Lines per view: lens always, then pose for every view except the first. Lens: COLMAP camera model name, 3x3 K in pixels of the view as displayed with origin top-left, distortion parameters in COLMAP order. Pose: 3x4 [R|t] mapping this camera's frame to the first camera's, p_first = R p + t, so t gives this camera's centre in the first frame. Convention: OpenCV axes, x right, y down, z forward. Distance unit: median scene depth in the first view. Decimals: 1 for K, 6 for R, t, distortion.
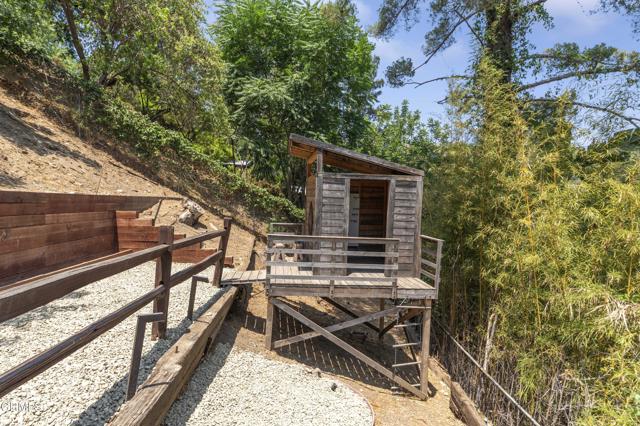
lens RADIAL K [[346.5, 0, 319.8], [0, 346.5, 212.8], [0, 0, 1]] dist [-0.001080, 0.000366]
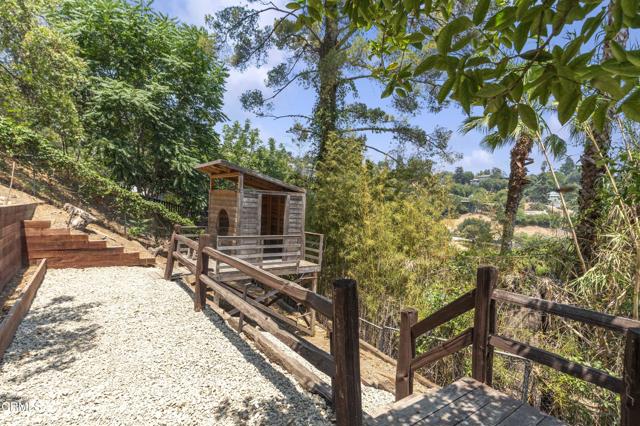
lens RADIAL K [[330.4, 0, 320.3], [0, 330.4, 211.6], [0, 0, 1]] dist [-0.000081, 0.001492]
pose [[0.841000, -0.010077, 0.540941, -0.428857], [0.006610, 0.999943, 0.008351, -0.036015], [-0.540994, -0.003447, 0.841019, -0.254148]]
